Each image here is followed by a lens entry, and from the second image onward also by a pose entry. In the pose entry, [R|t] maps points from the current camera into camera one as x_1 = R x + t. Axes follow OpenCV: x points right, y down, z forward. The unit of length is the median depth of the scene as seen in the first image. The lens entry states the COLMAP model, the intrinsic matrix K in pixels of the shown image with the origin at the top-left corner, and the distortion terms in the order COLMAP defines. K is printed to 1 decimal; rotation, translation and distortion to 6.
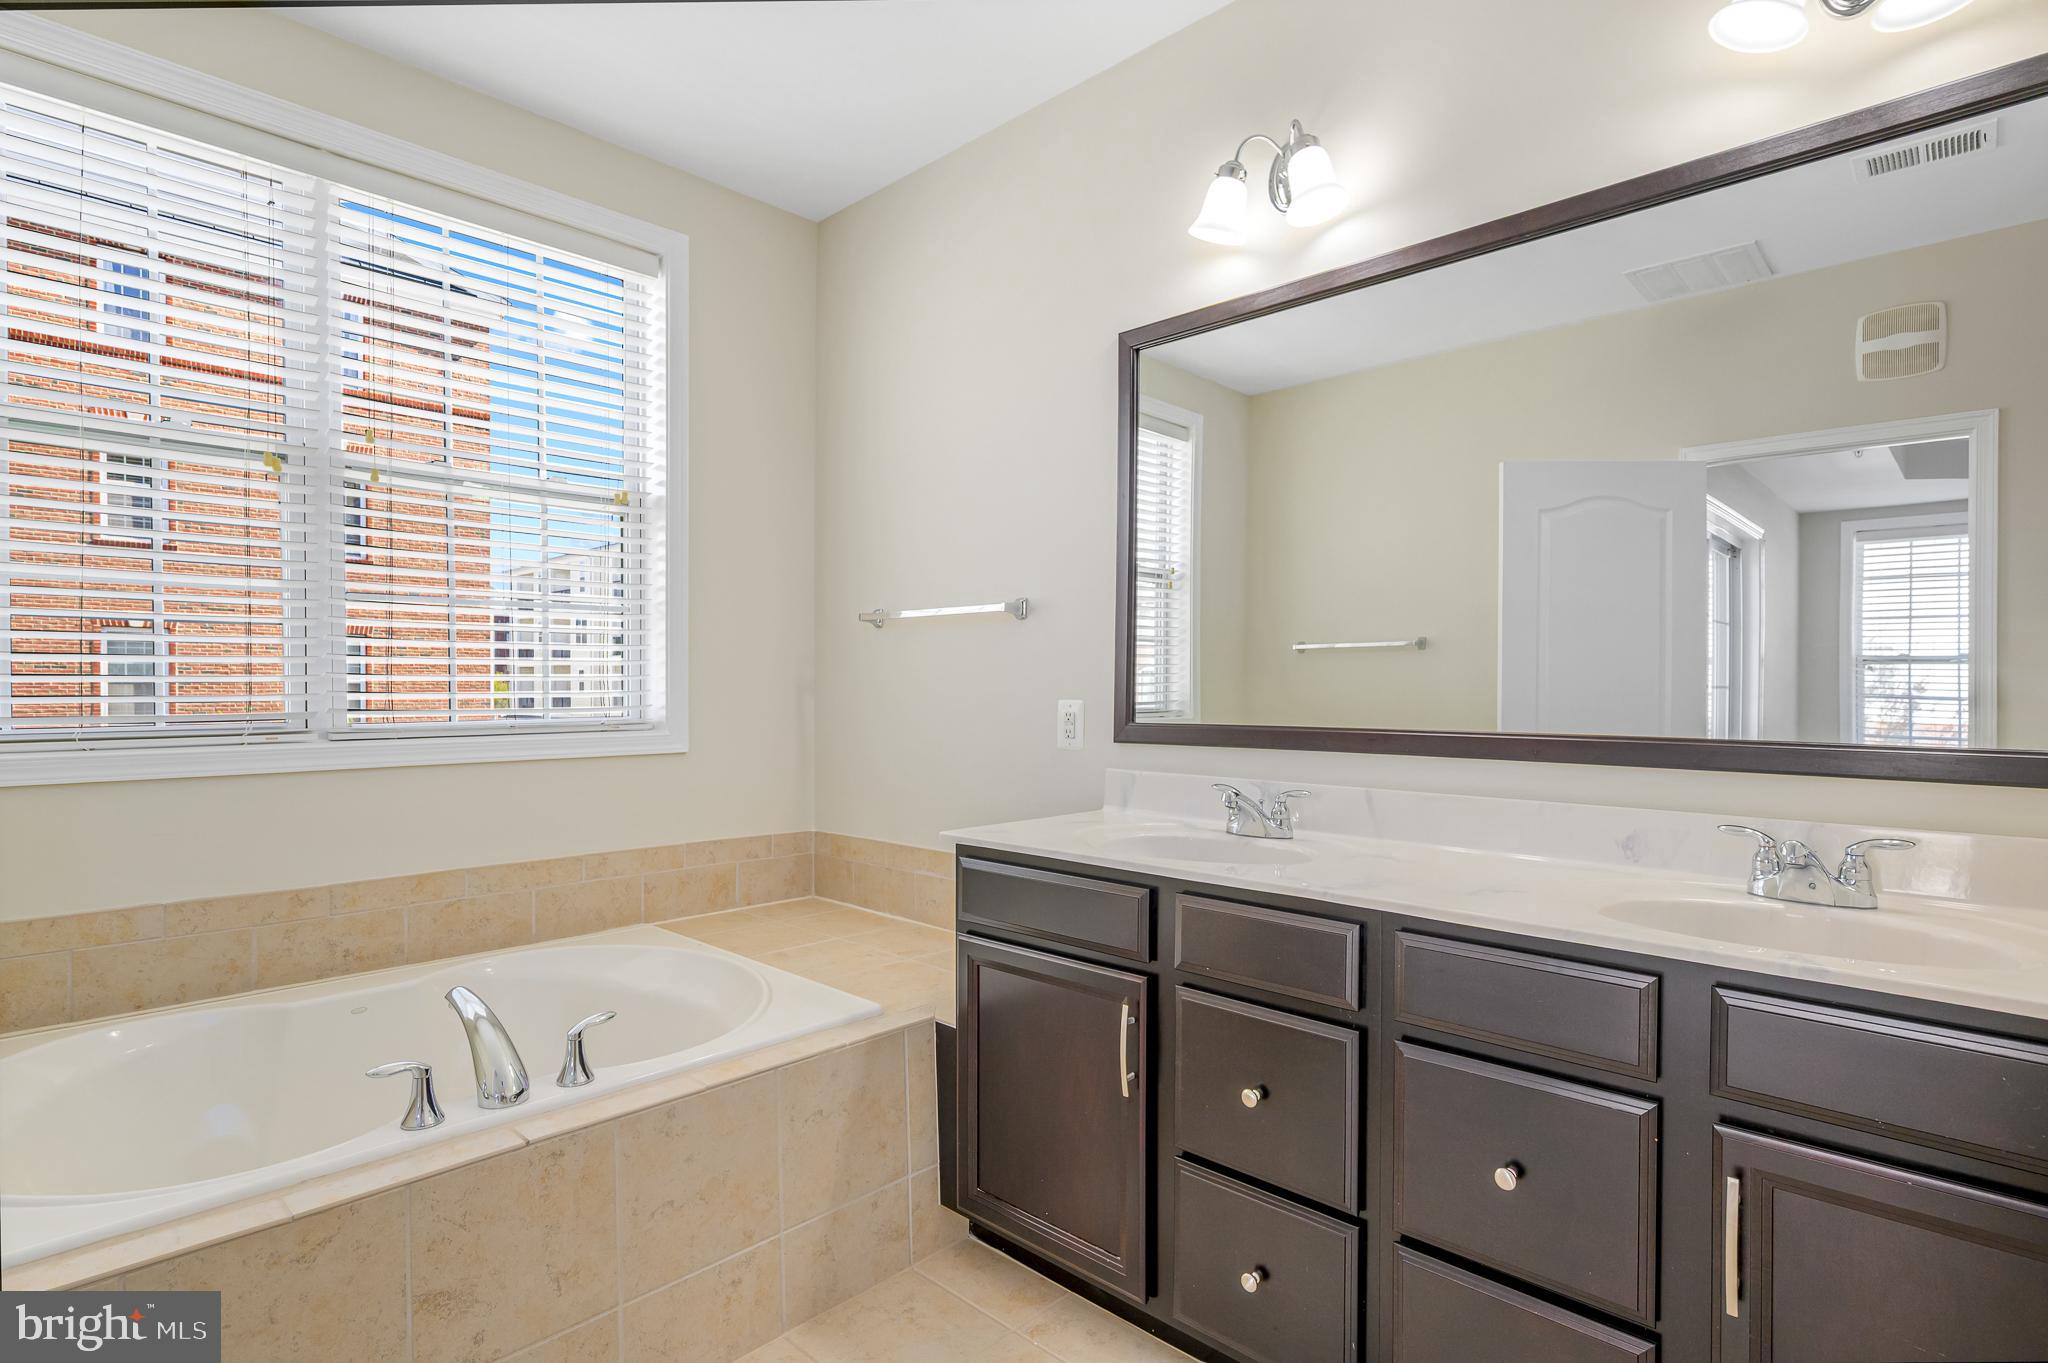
lens RADIAL K [[1005.8, 0, 1027.7], [0, 1005.8, 685.3], [0, 0, 1]] dist [0.004429, 0.000133]
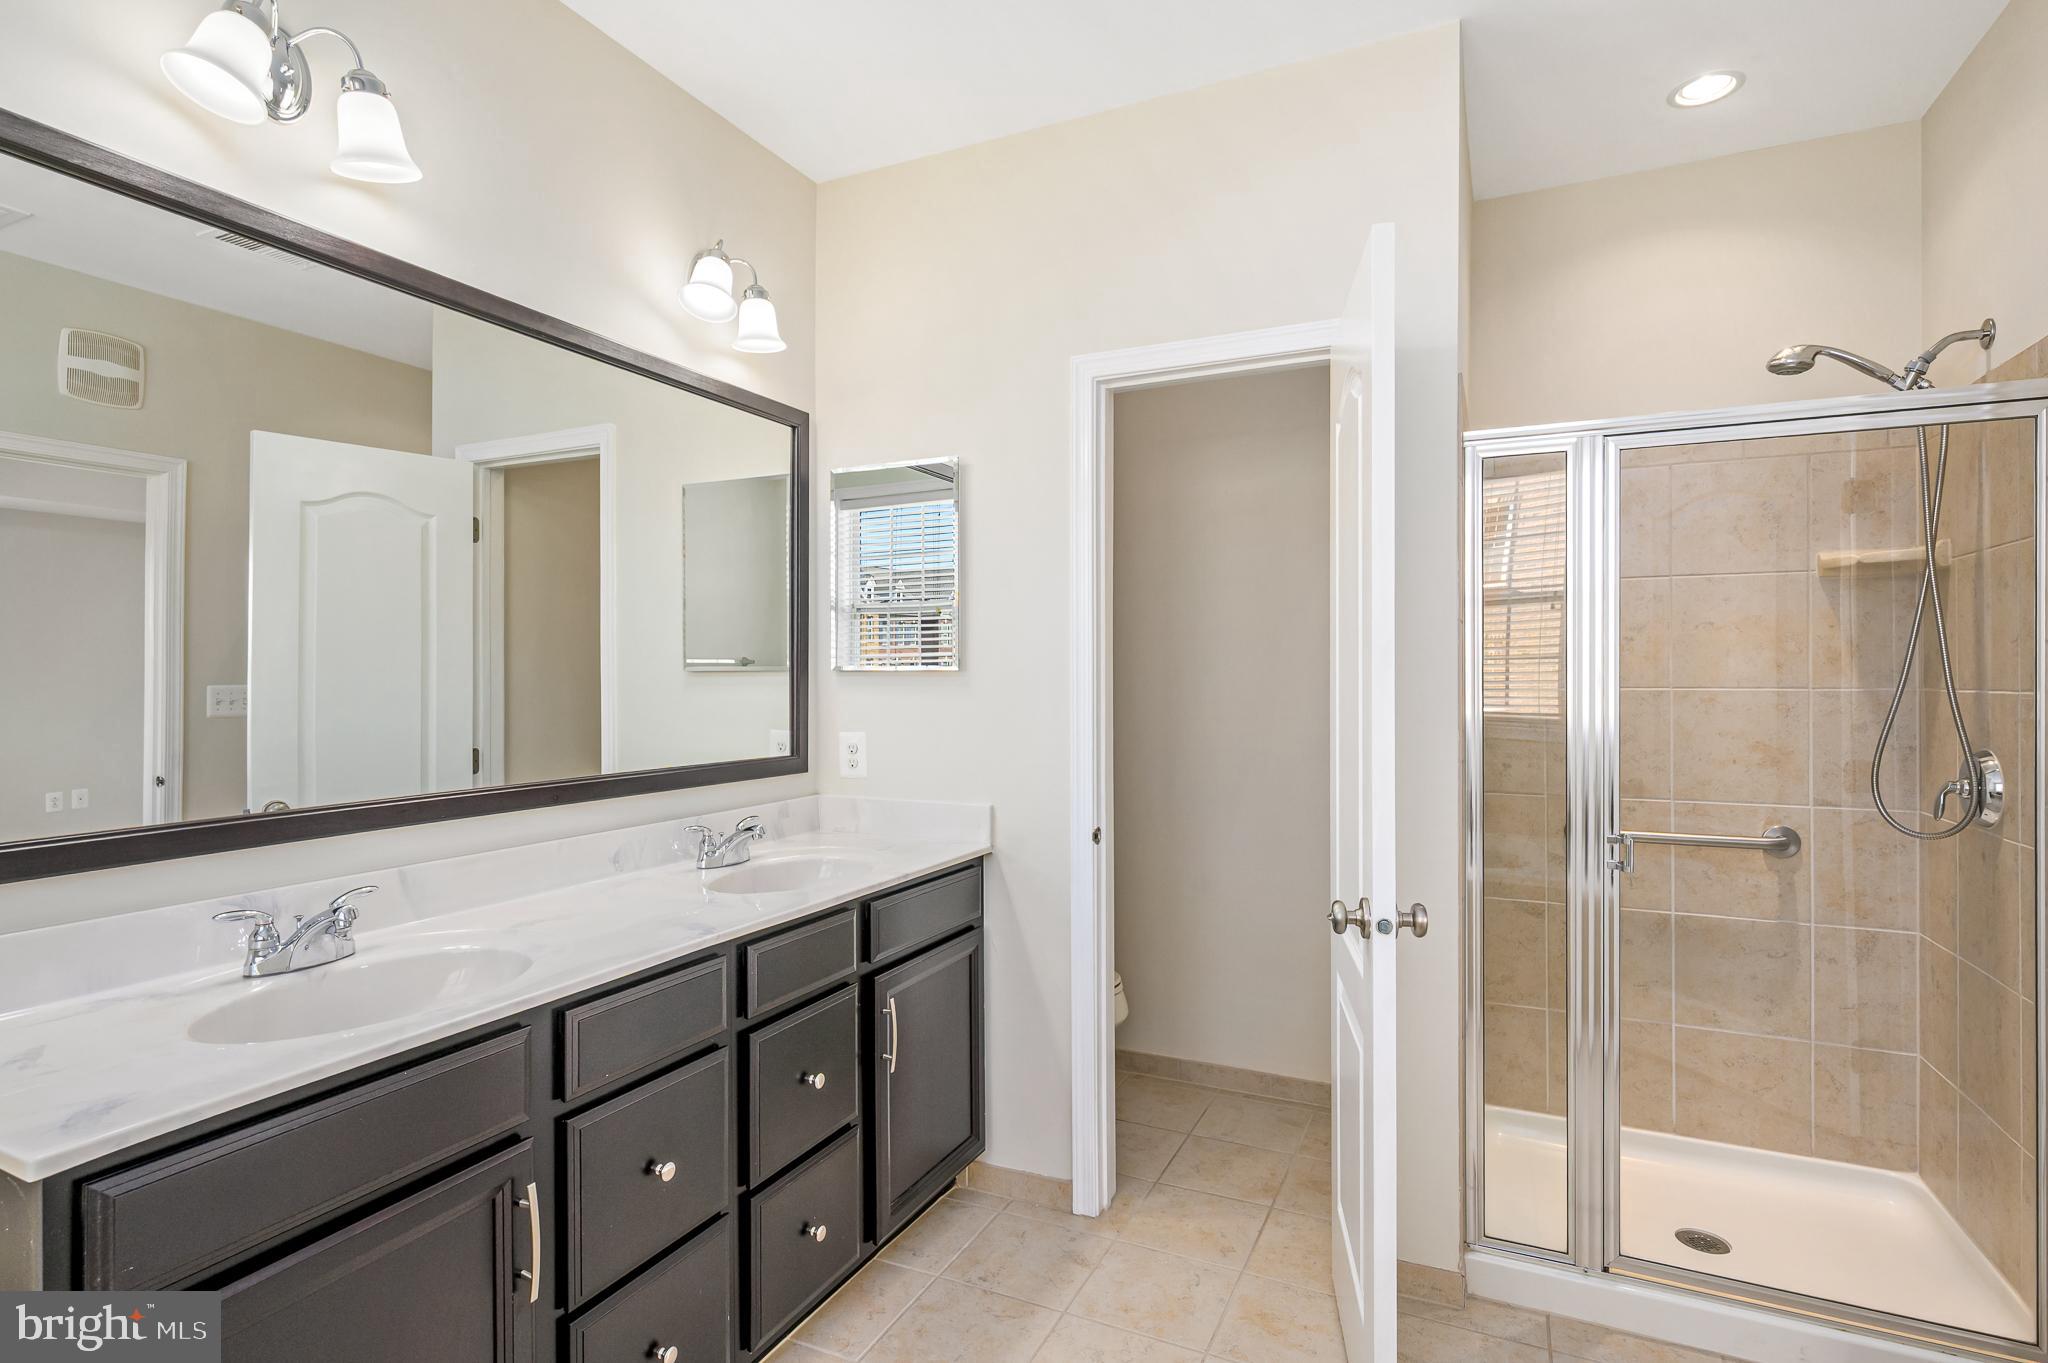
lens RADIAL K [[1005.8, 0, 1028.2], [0, 1005.8, 671.5], [0, 0, 1]] dist [0.004429, 0.000133]
pose [[-0.292365, -0.002223, 0.956304, -0.365060], [0.004626, 0.999982, 0.003739, -0.037920], [-0.956296, 0.005517, -0.292350, 0.410586]]
